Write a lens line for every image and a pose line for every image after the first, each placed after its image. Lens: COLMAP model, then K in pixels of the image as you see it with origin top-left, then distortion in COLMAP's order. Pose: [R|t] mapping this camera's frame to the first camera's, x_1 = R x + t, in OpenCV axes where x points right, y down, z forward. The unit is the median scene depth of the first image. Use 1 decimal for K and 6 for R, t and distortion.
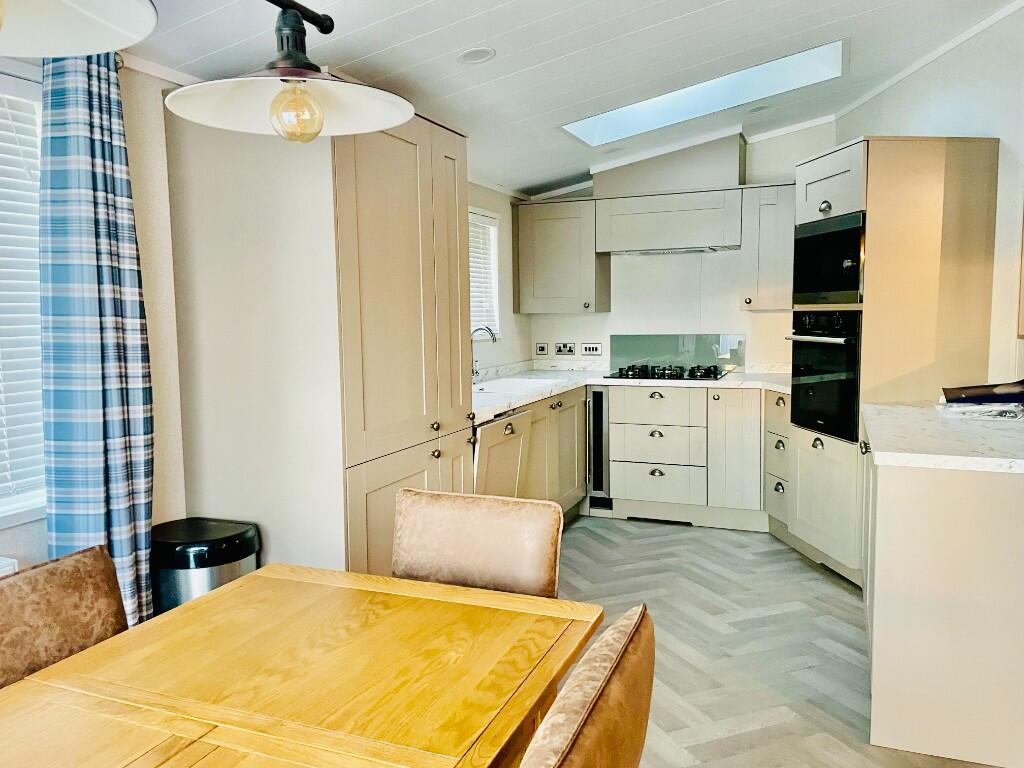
lens RADIAL K [[782.2, 0, 513.1], [0, 782.2, 389.2], [0, 0, 1]] dist [0.068375, -0.067053]
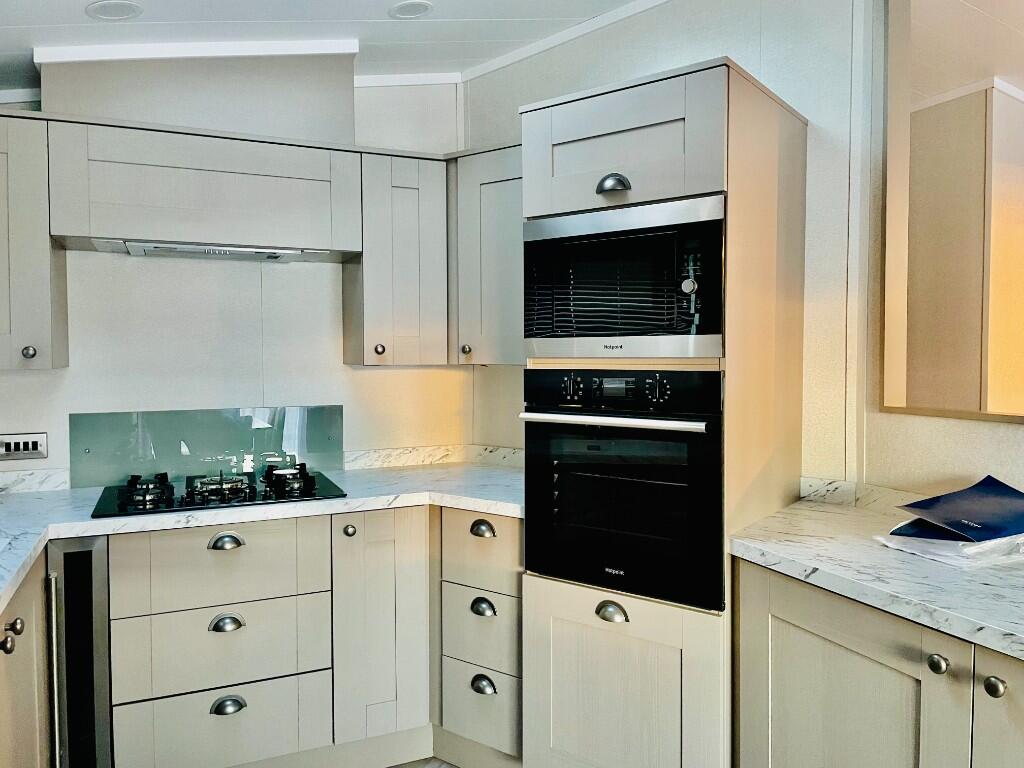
lens RADIAL K [[782.2, 0, 519.0], [0, 782.2, 377.7], [0, 0, 1]] dist [0.068375, -0.067053]
pose [[0.690212, -0.012435, 0.723501, -0.039948], [0.066838, 0.996673, -0.046633, -0.056298], [-0.720514, 0.080544, 0.688747, 0.517565]]
